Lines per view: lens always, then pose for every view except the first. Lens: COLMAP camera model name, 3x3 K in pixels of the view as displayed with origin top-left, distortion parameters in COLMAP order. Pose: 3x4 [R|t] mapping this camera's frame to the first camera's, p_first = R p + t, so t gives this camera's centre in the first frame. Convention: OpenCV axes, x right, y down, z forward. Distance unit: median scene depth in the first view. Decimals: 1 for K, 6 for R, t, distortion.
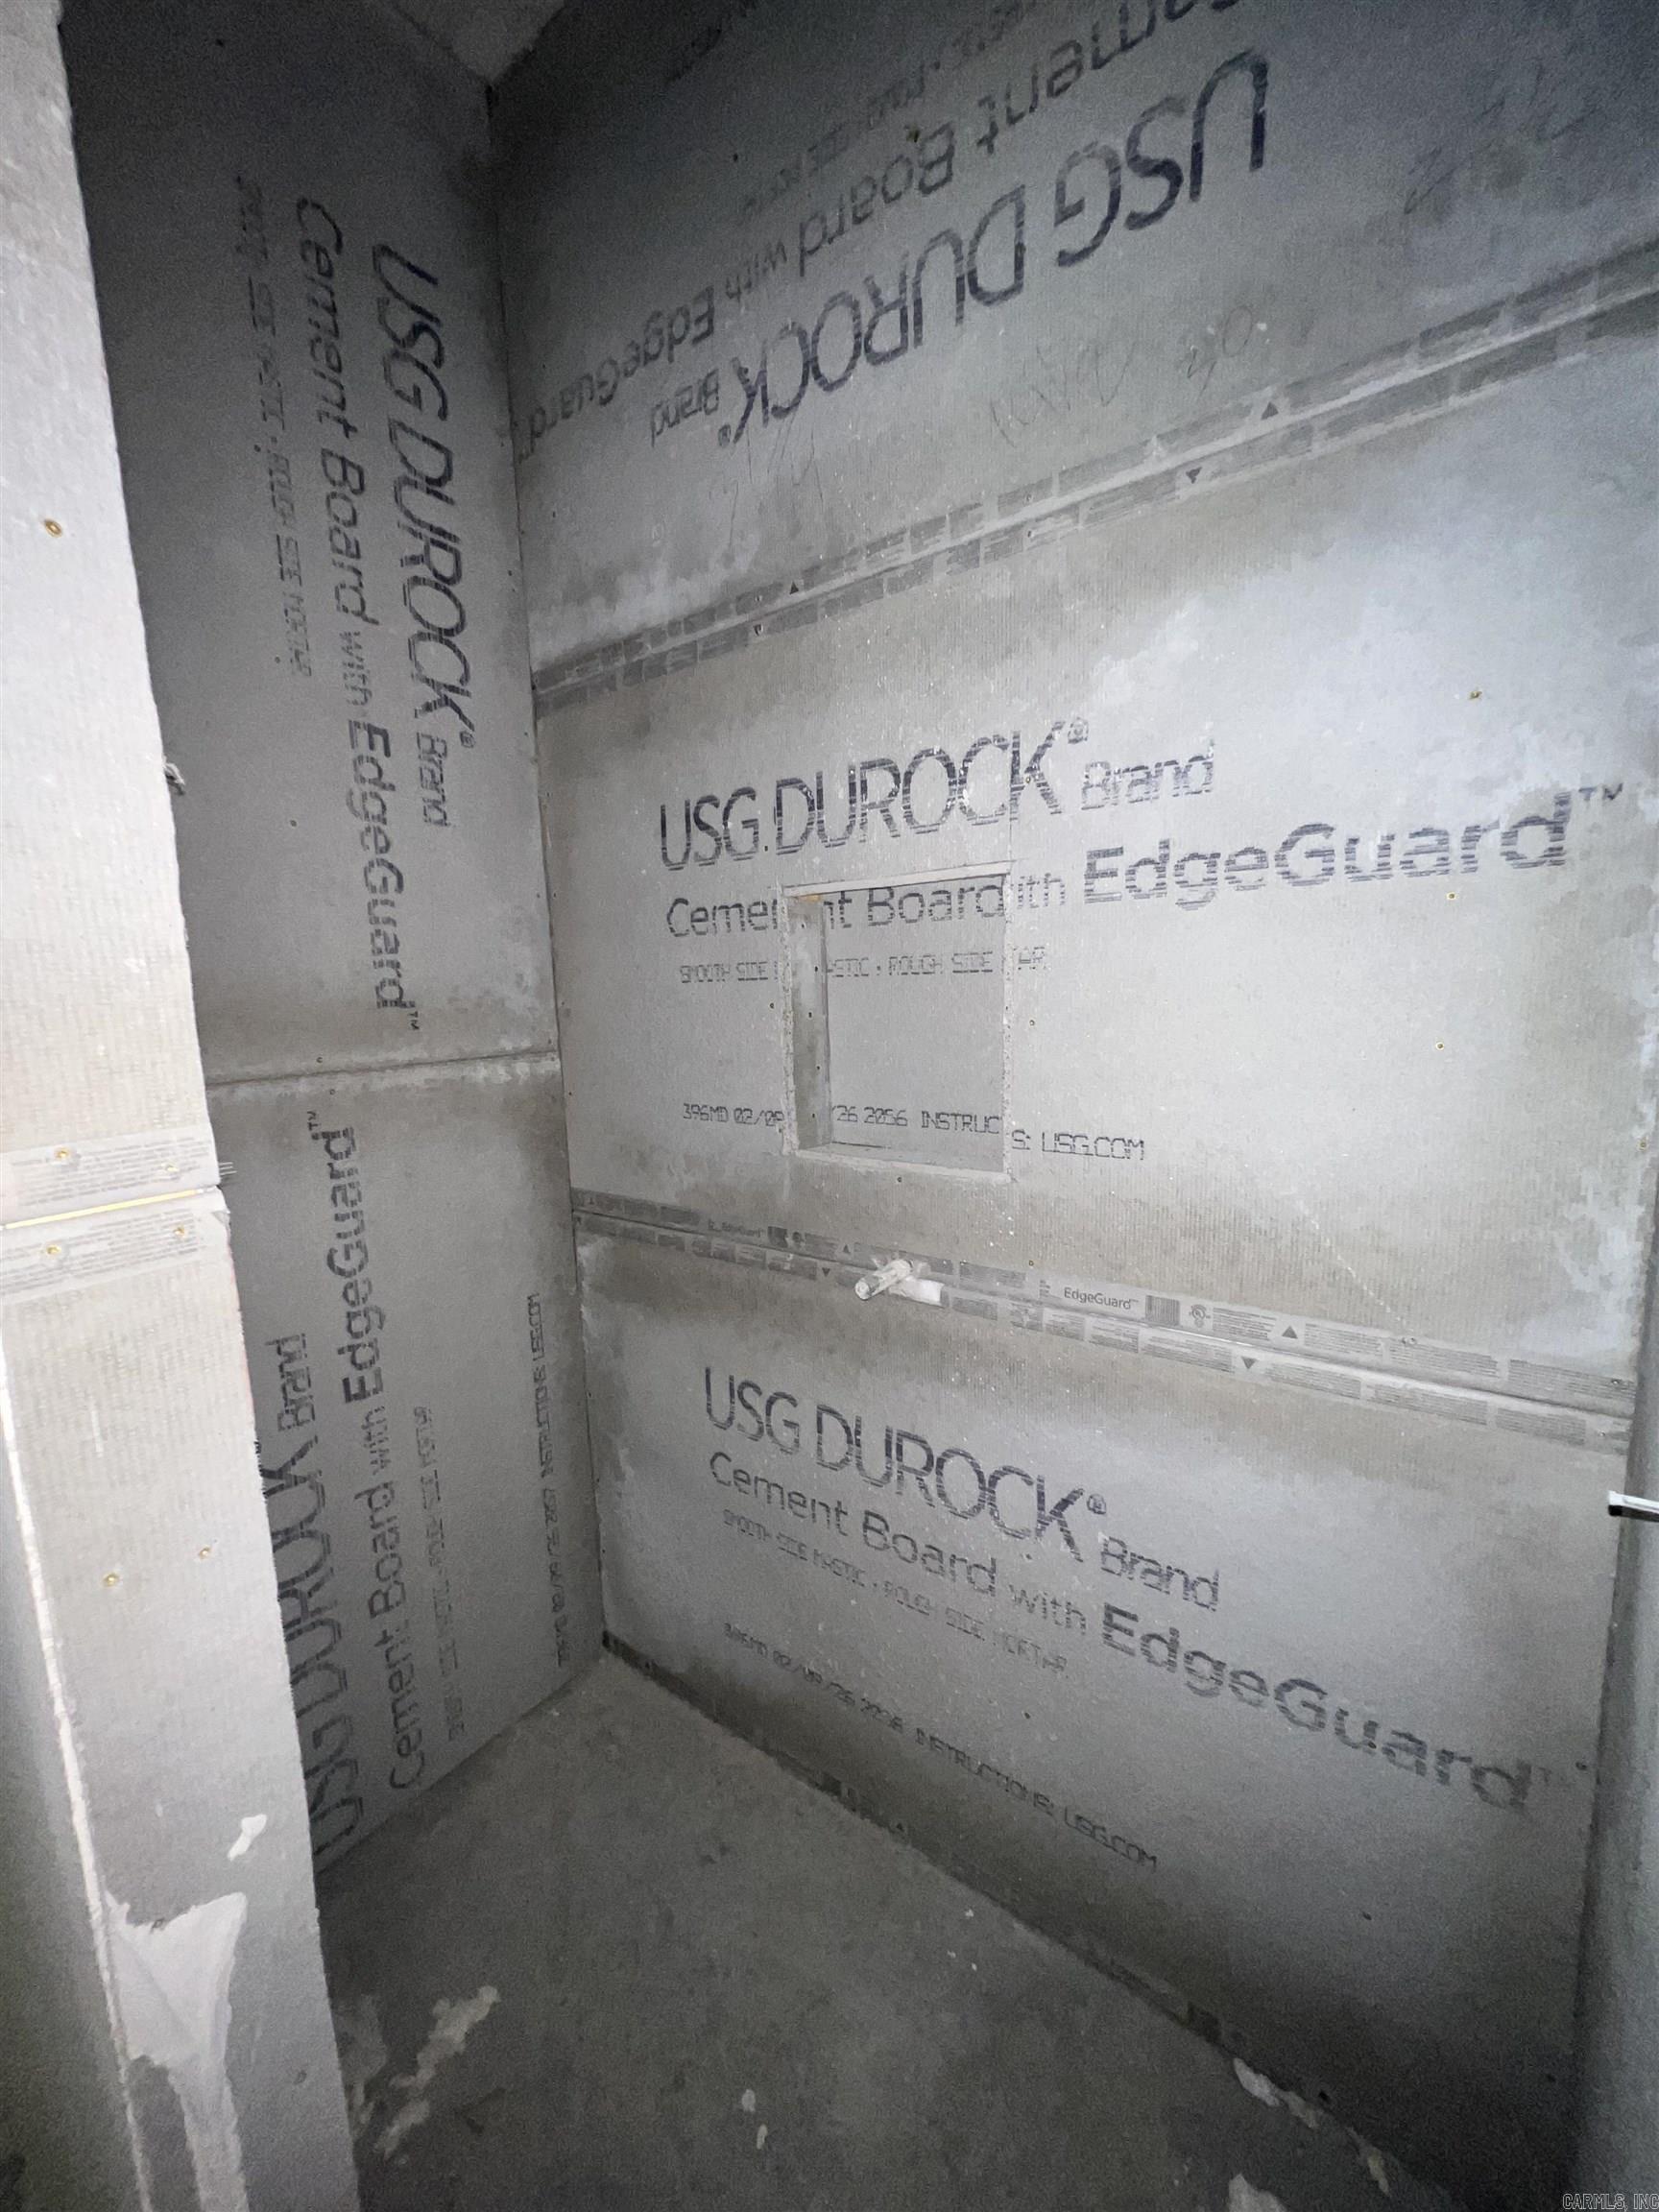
lens RADIAL K [[894.8, 0, 836.5], [0, 894.8, 1093.9], [0, 0, 1]] dist [-0.000156, 0.000087]
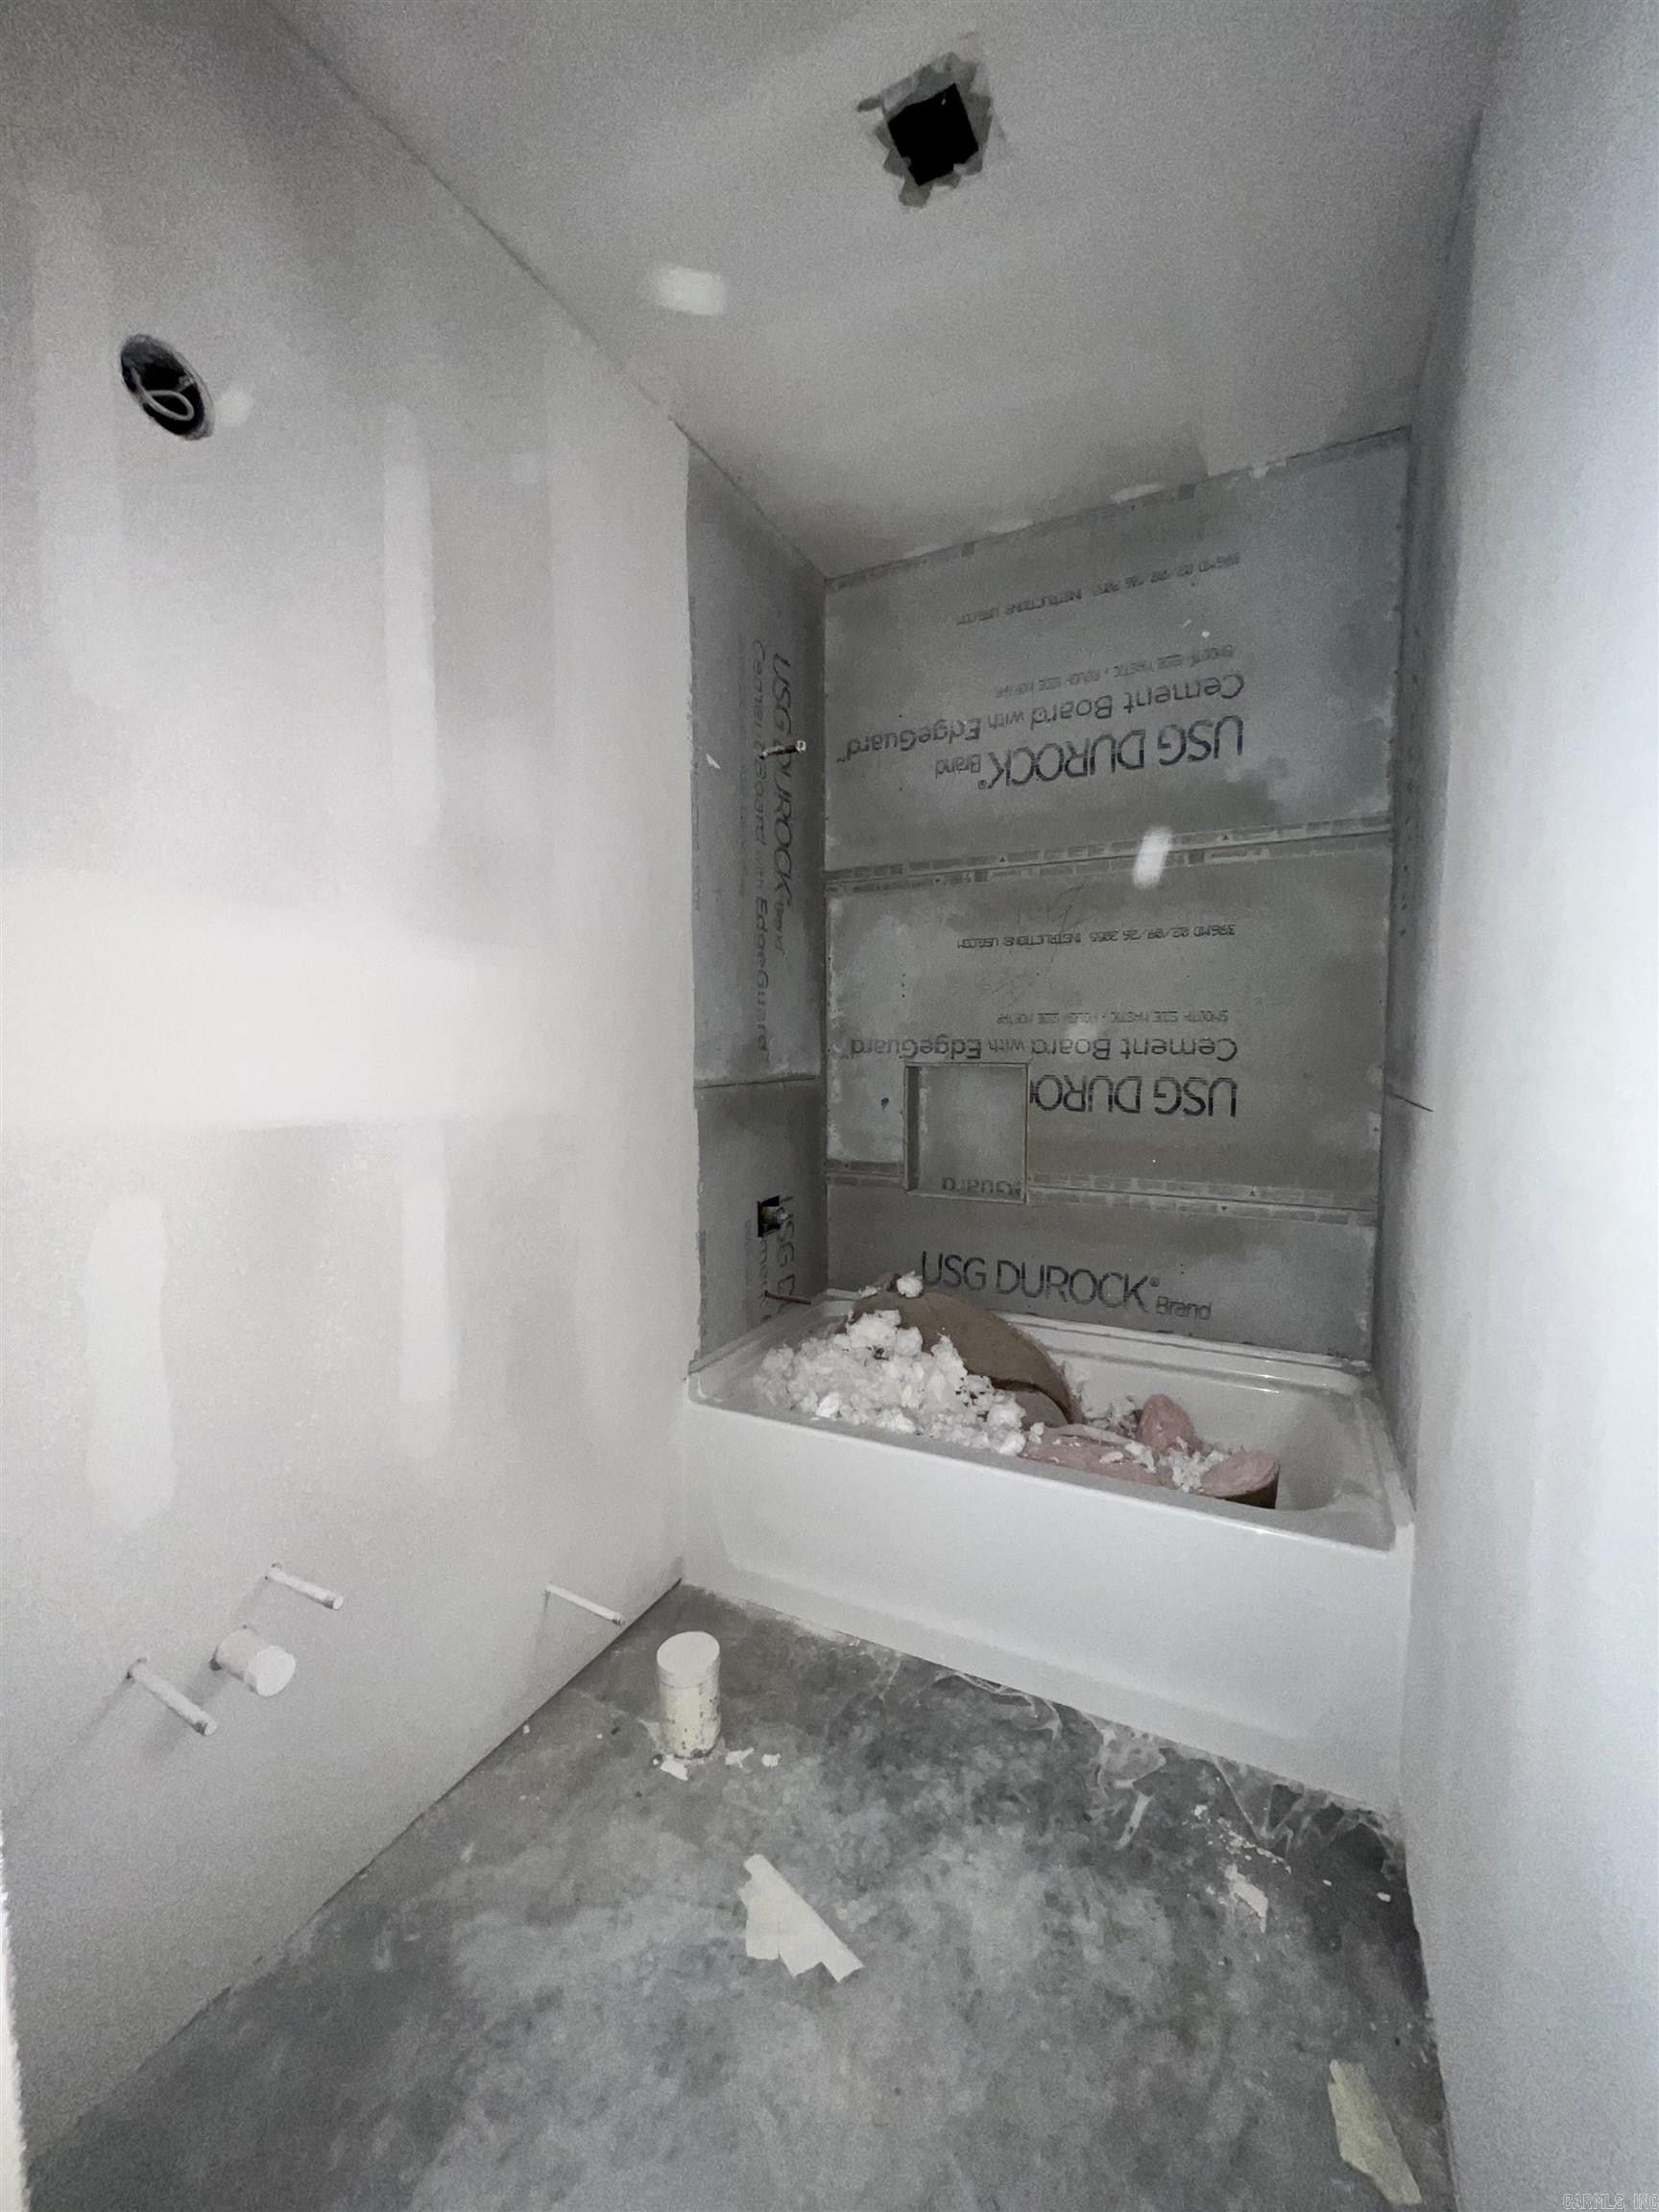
lens RADIAL K [[894.8, 0, 809.7], [0, 894.8, 1122.3], [0, 0, 1]] dist [-0.000156, 0.000087]
pose [[0.981574, 0.012948, 0.190642, -0.990773], [-0.005378, 0.999178, -0.040171, 0.158951], [-0.191005, 0.038405, 0.980837, -1.041647]]
